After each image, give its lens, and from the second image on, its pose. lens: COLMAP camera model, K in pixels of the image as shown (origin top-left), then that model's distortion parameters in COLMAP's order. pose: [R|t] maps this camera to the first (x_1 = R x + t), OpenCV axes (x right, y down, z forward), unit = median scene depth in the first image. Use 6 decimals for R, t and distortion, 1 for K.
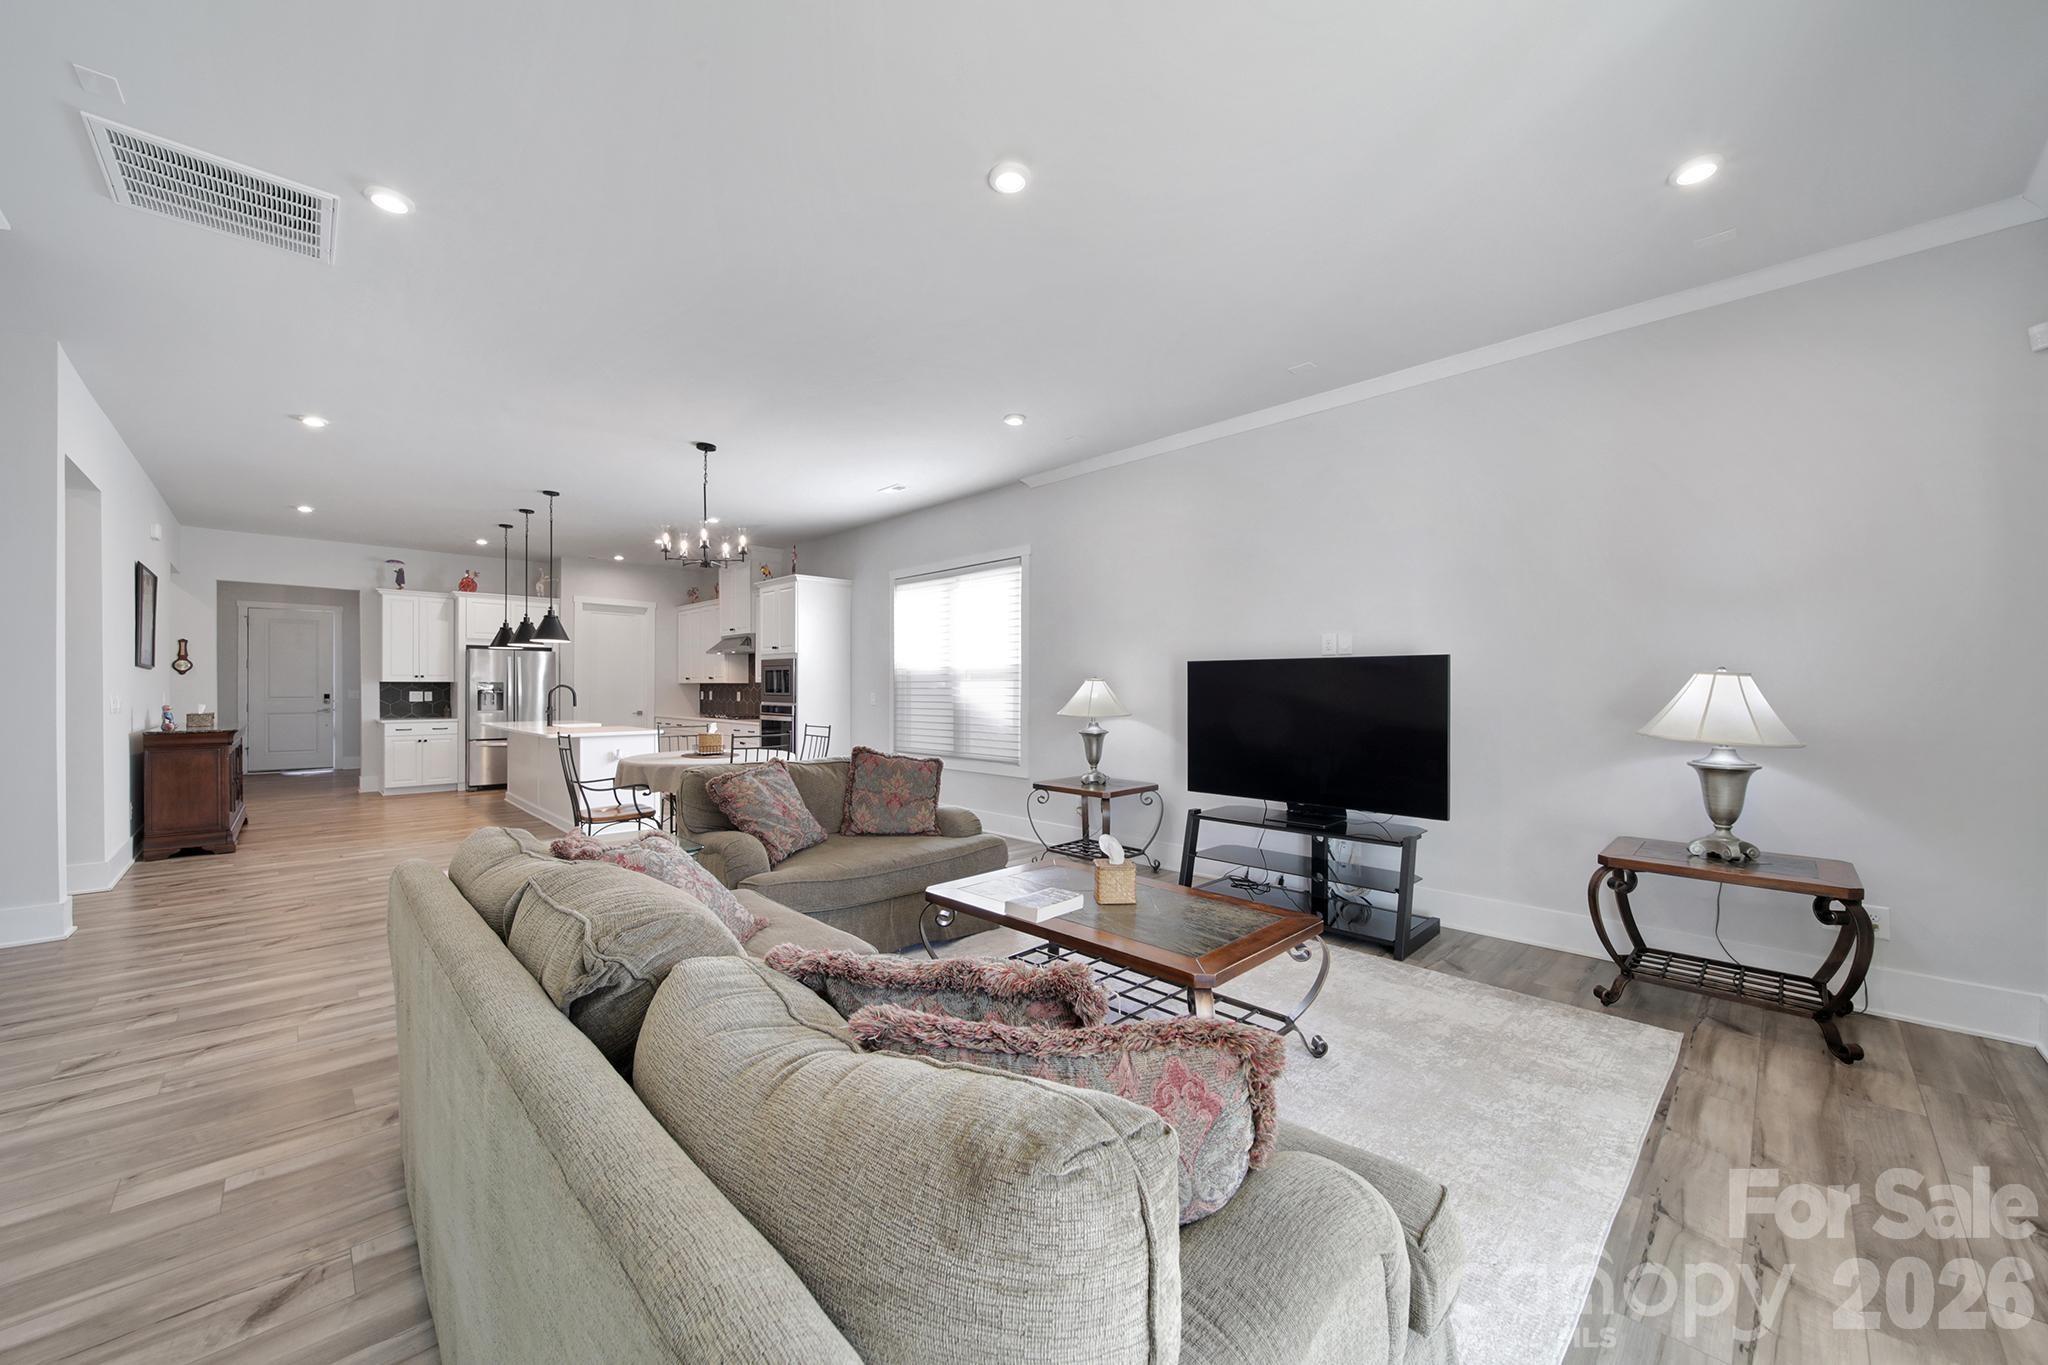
lens RADIAL K [[730.6, 0, 992.5], [0, 730.6, 694.9], [0, 0, 1]] dist [0.002977, -0.002817]
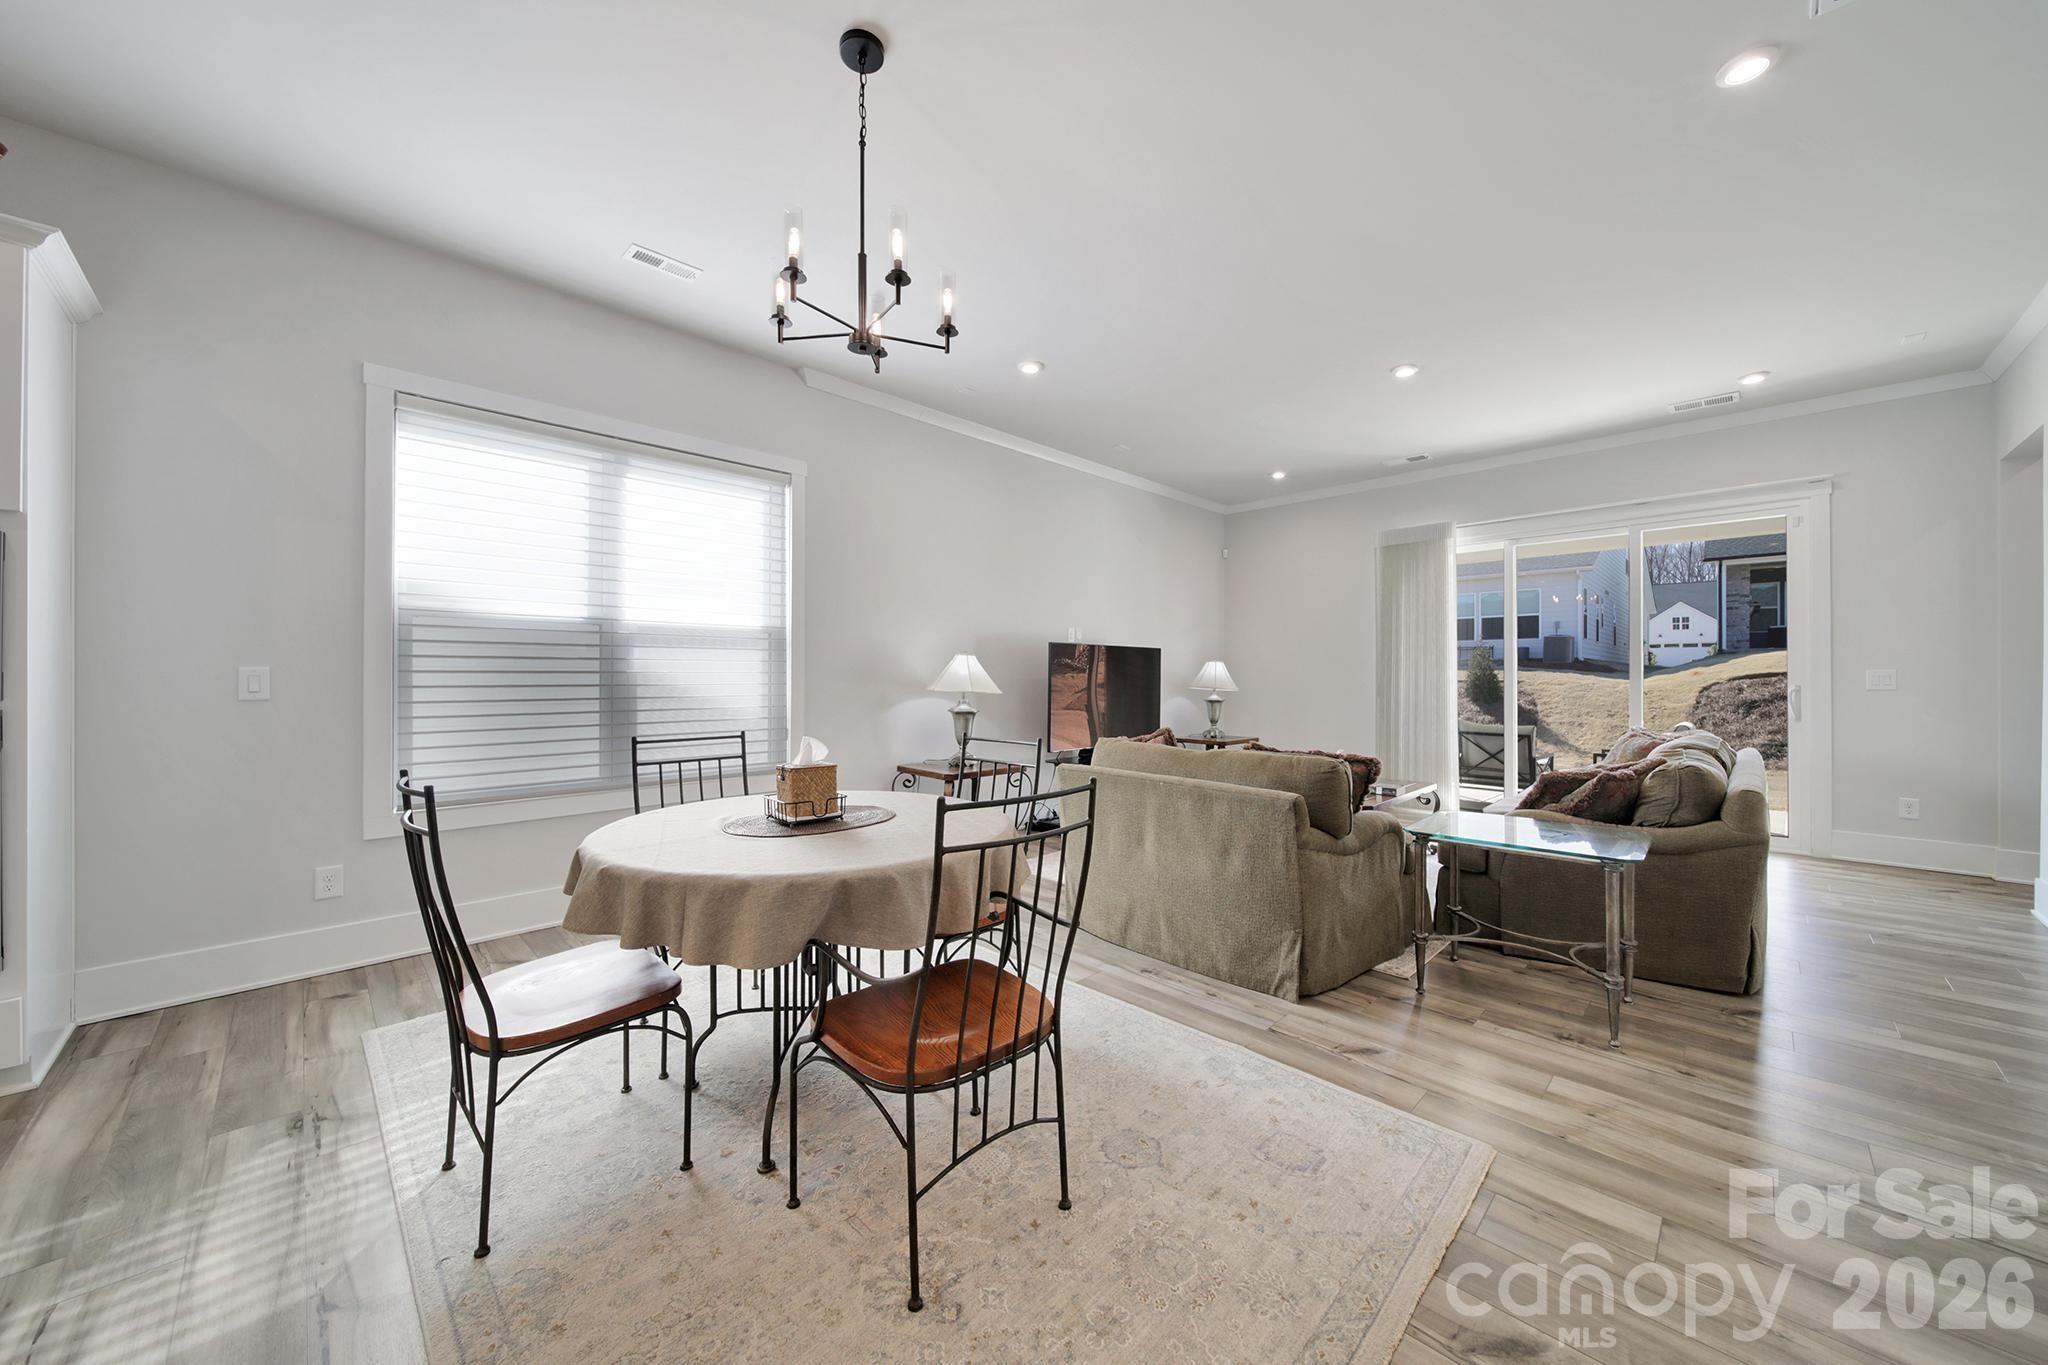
lens RADIAL K [[730.6, 0, 1056.2], [0, 730.6, 680.6], [0, 0, 1]] dist [0.002977, -0.002817]
pose [[-0.057404, -0.005165, 0.998338, -1.232461], [0.006782, 0.999962, 0.005563, 0.004057], [-0.998328, 0.007090, -0.057367, 1.366272]]
